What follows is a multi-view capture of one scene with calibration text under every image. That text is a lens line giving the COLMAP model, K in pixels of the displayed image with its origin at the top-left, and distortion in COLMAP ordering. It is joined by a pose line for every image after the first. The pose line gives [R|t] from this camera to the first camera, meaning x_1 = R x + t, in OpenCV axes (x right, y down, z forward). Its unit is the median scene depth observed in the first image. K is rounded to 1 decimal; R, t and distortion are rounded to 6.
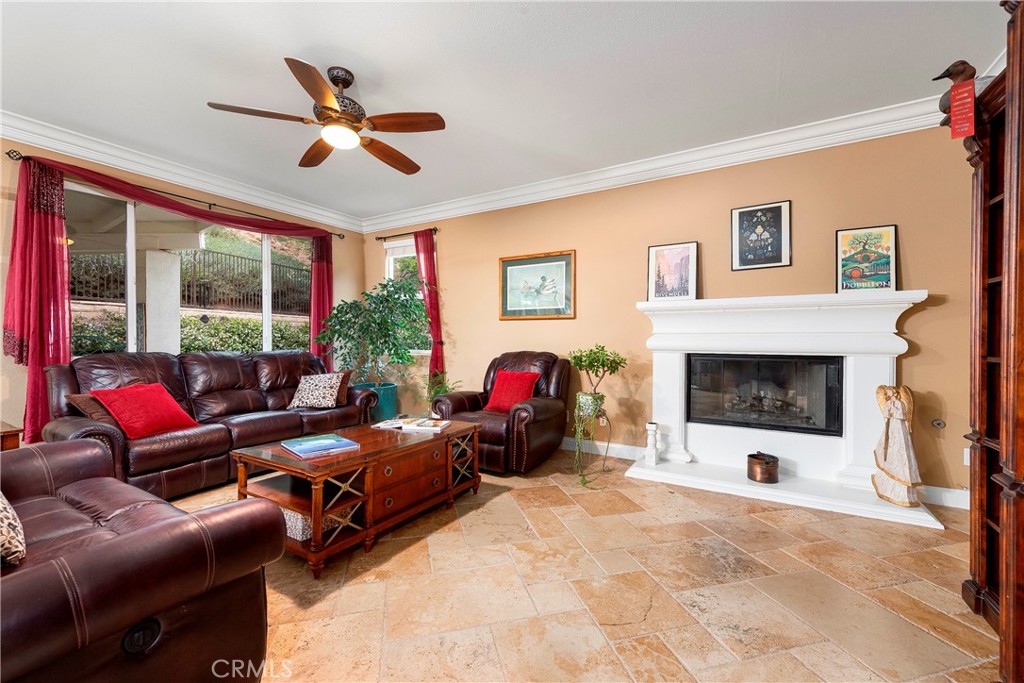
lens RADIAL K [[409.7, 0, 512.0], [0, 409.7, 341.5], [0, 0, 1]] dist [0.000142, -0.000001]
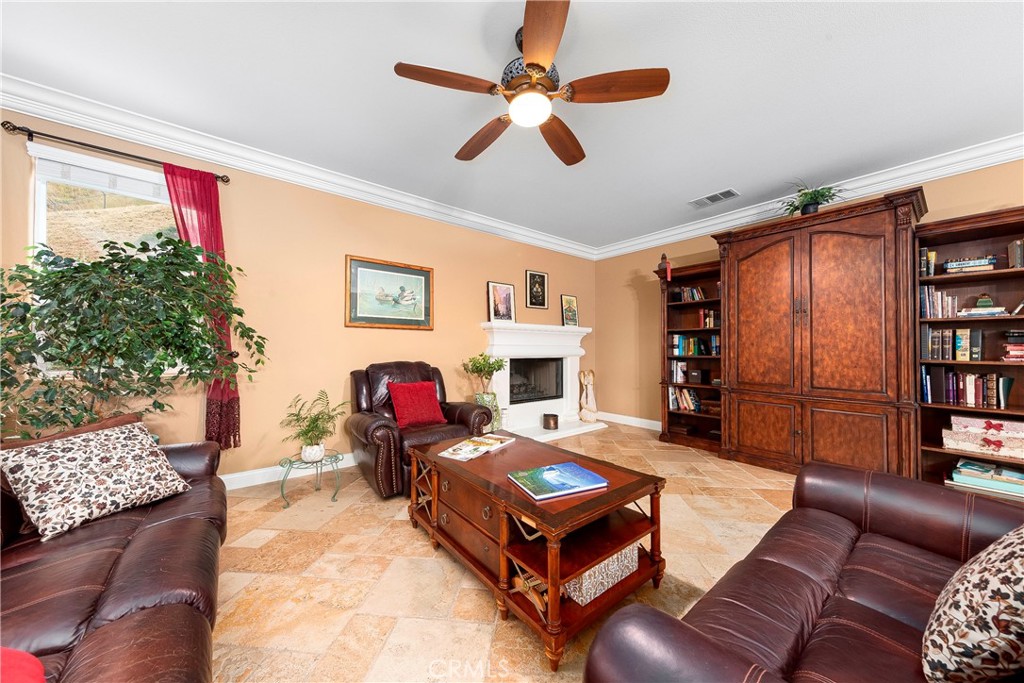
lens RADIAL K [[343.9, 0, 512.0], [0, 343.9, 341.5], [0, 0, 1]] dist [0.000940, 0.000042]
pose [[0.356330, 0.017077, 0.934204, -0.753321], [0.003294, 0.999804, -0.019532, -0.008902], [-0.934354, 0.010037, 0.356204, 0.554023]]
